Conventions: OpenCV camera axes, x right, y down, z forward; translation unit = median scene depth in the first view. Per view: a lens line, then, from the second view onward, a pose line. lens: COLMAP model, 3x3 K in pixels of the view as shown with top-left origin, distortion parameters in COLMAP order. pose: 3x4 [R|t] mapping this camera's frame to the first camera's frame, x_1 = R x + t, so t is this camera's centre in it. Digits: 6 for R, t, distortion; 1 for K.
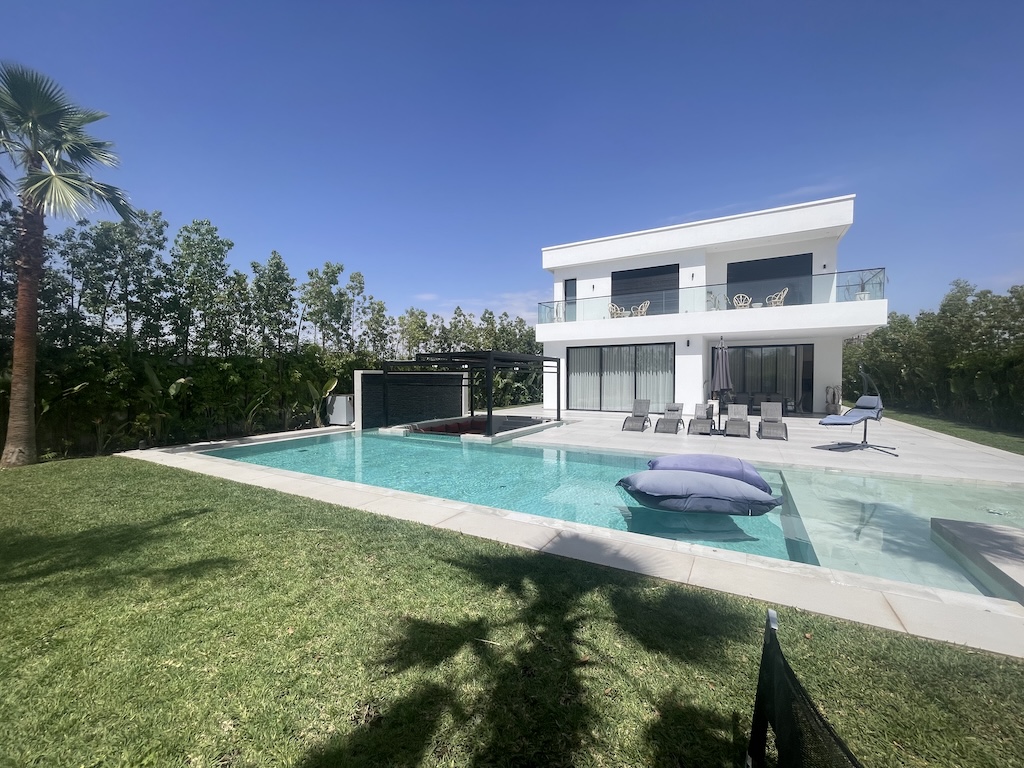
lens RADIAL K [[412.6, 0, 506.5], [0, 412.6, 387.2], [0, 0, 1]] dist [0.000858, -0.001092]
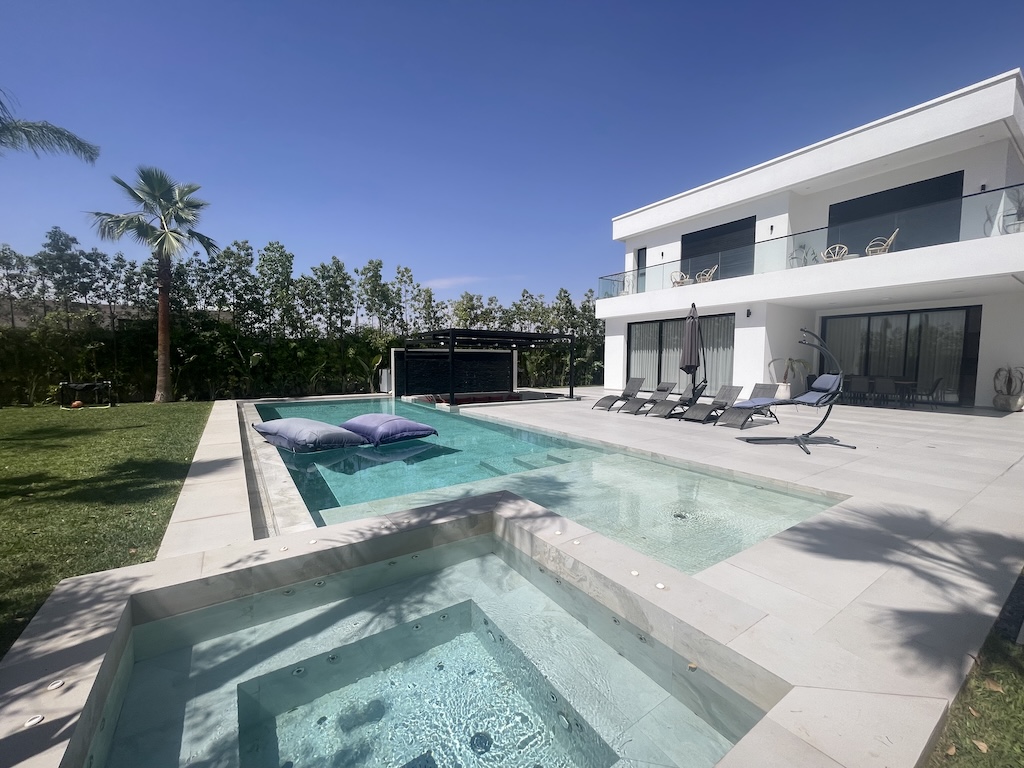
lens RADIAL K [[412.6, 0, 501.4], [0, 412.6, 385.8], [0, 0, 1]] dist [0.000858, -0.001092]
pose [[0.894292, 0.032210, -0.446323, 0.348944], [-0.014299, 0.998954, 0.043441, 0.009303], [0.447255, -0.032467, 0.893817, 0.039951]]
